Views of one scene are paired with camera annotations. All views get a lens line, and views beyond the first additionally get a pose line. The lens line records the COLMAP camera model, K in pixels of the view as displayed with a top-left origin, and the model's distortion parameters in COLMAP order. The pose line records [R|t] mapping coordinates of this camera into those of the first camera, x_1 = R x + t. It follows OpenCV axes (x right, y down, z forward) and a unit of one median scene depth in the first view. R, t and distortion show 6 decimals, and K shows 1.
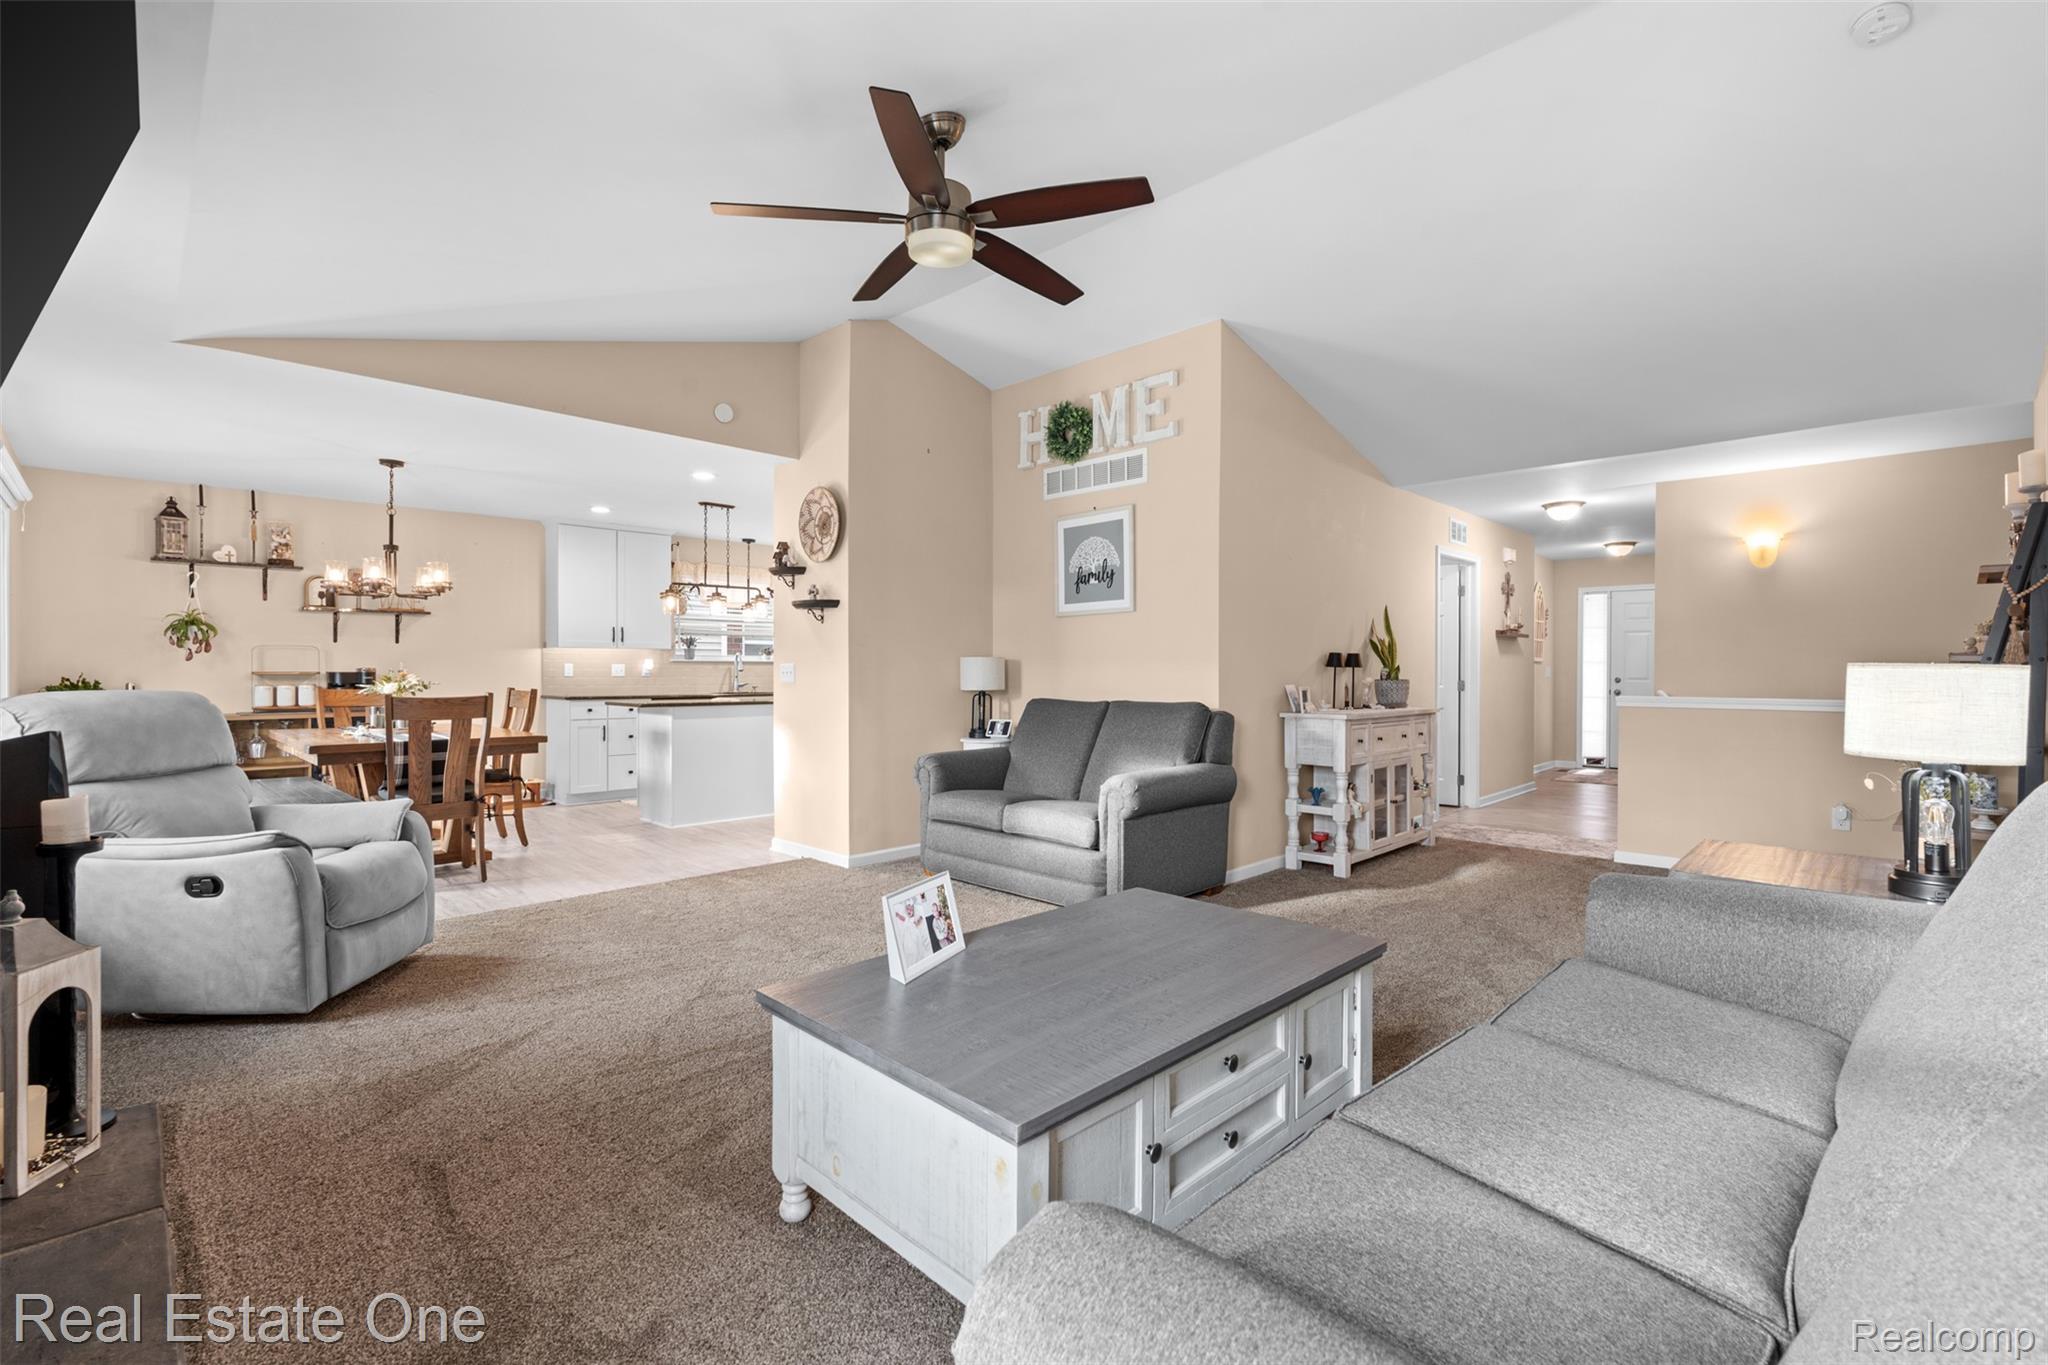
lens RADIAL K [[930.9, 0, 1023.5], [0, 930.9, 676.1], [0, 0, 1]] dist [0.000505, 0.001154]
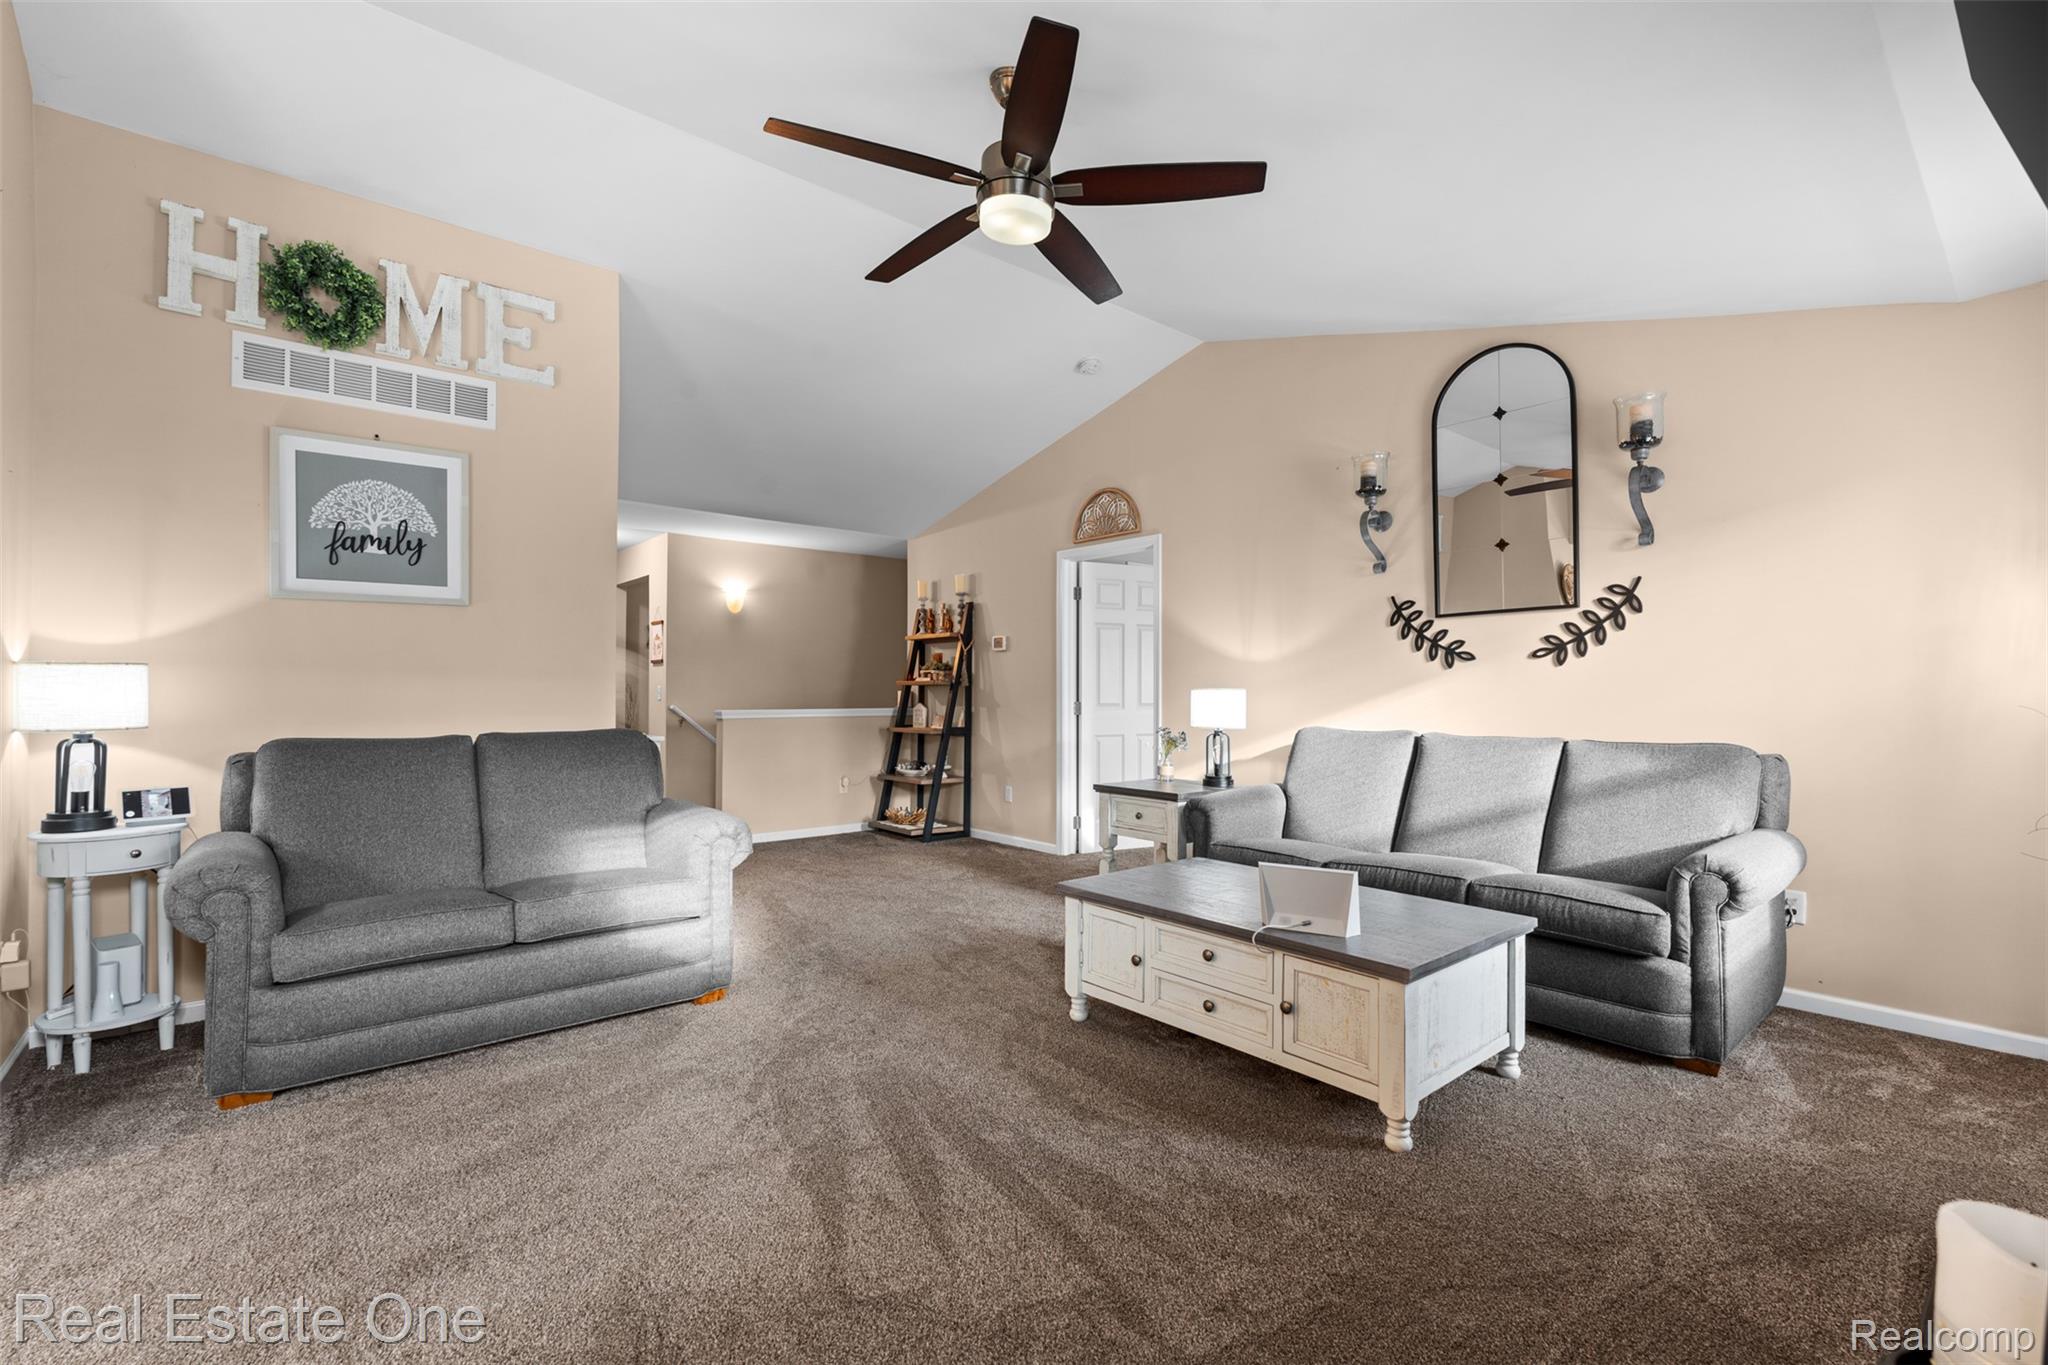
lens RADIAL K [[930.9, 0, 1026.2], [0, 930.9, 688.5], [0, 0, 1]] dist [0.000505, 0.001154]
pose [[0.057131, 0.001251, 0.998366, -0.546990], [0.006029, 0.999981, -0.001598, -0.003439], [-0.998349, 0.006110, 0.057122, 0.528691]]
